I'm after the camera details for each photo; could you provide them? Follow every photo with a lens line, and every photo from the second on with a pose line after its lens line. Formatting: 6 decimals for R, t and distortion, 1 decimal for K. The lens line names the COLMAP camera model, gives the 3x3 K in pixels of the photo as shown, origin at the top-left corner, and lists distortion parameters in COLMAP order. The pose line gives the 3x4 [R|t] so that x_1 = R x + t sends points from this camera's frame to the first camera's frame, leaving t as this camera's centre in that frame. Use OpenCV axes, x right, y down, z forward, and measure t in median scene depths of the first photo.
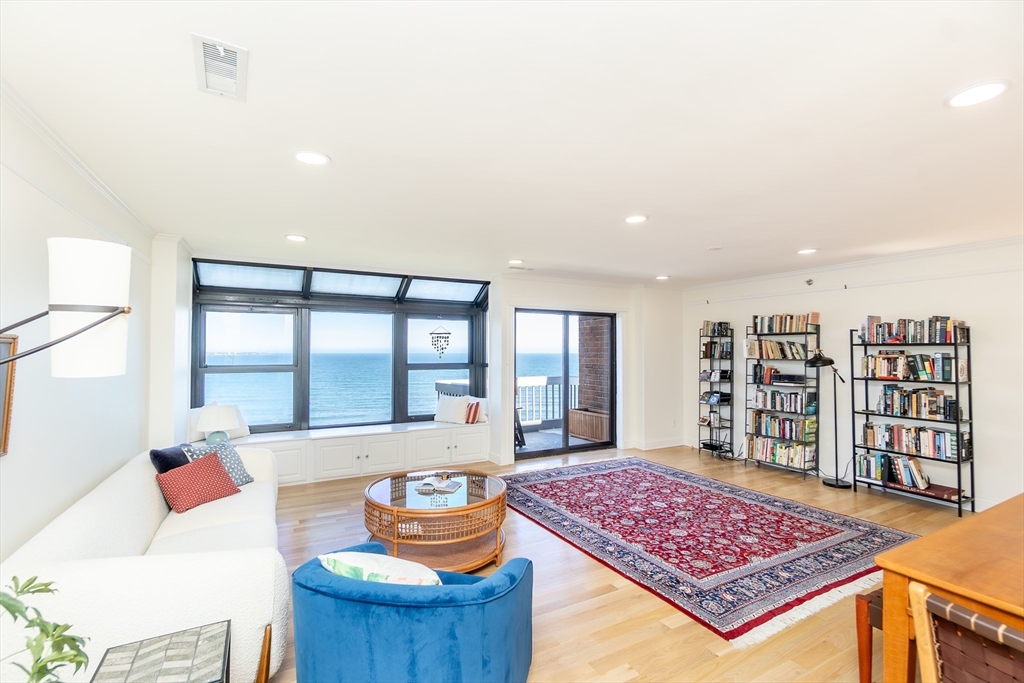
lens RADIAL K [[452.5, 0, 498.9], [0, 452.5, 354.8], [0, 0, 1]] dist [-0.001257, 0.002669]
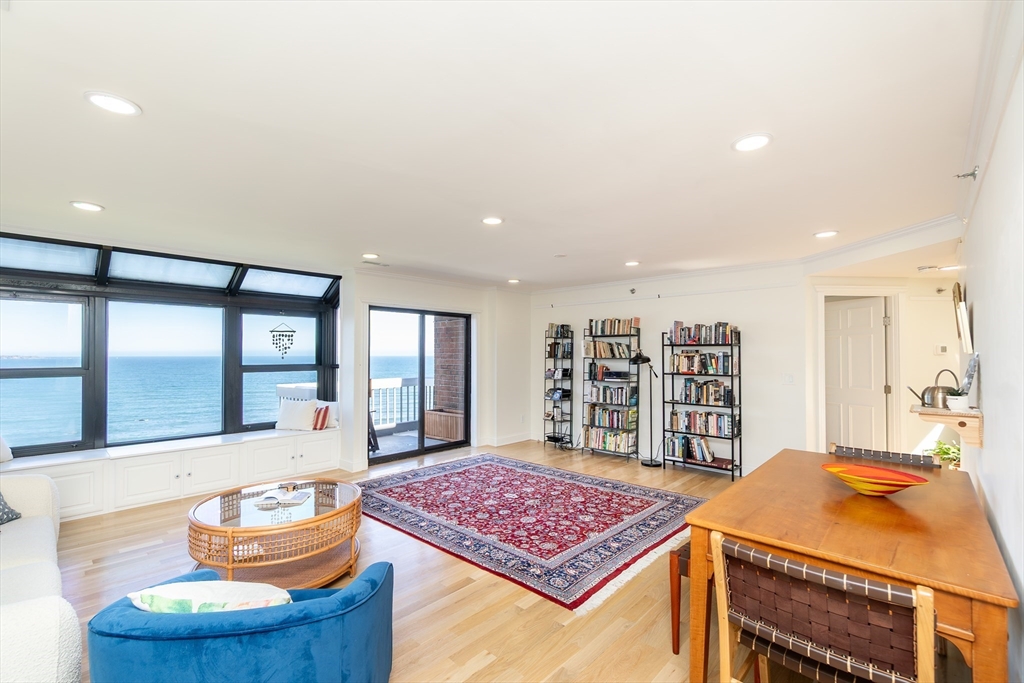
lens RADIAL K [[452.5, 0, 498.9], [0, 452.5, 359.3], [0, 0, 1]] dist [-0.001257, 0.002669]
pose [[0.948733, -0.005493, 0.316030, -0.007310], [0.004164, 0.999979, 0.004881, 0.007000], [-0.316050, -0.003314, 0.948737, 0.004920]]
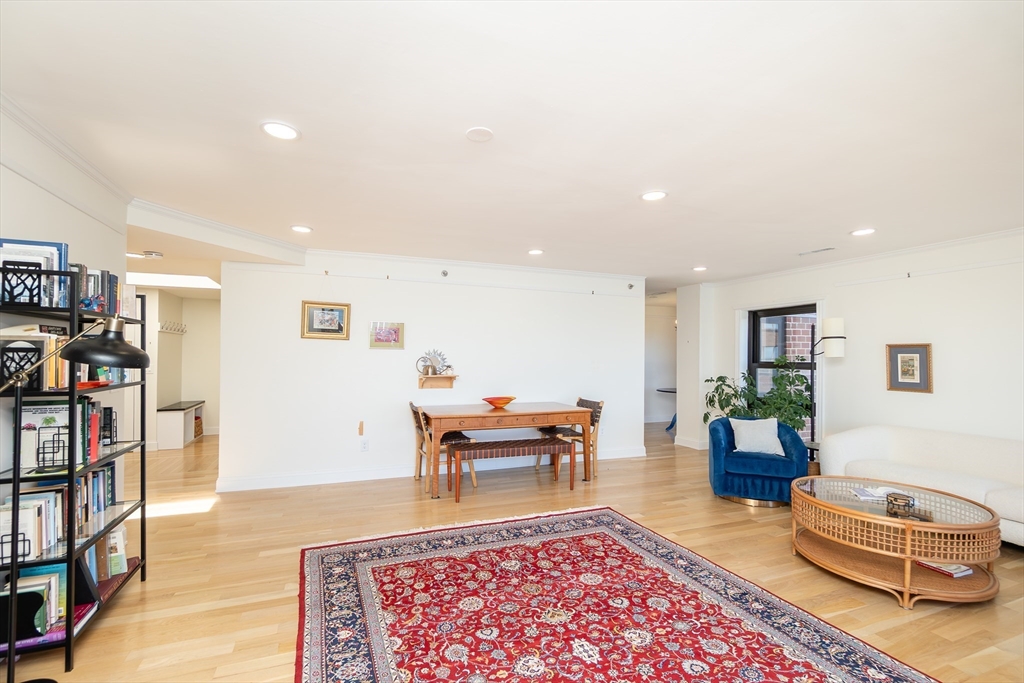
lens RADIAL K [[452.5, 0, 508.5], [0, 452.5, 347.3], [0, 0, 1]] dist [-0.001257, 0.002669]
pose [[-0.996181, -0.012628, 0.086391, 0.509622], [-0.013771, 0.999825, -0.012645, 0.021576], [-0.086216, -0.013786, -0.996181, 1.903284]]
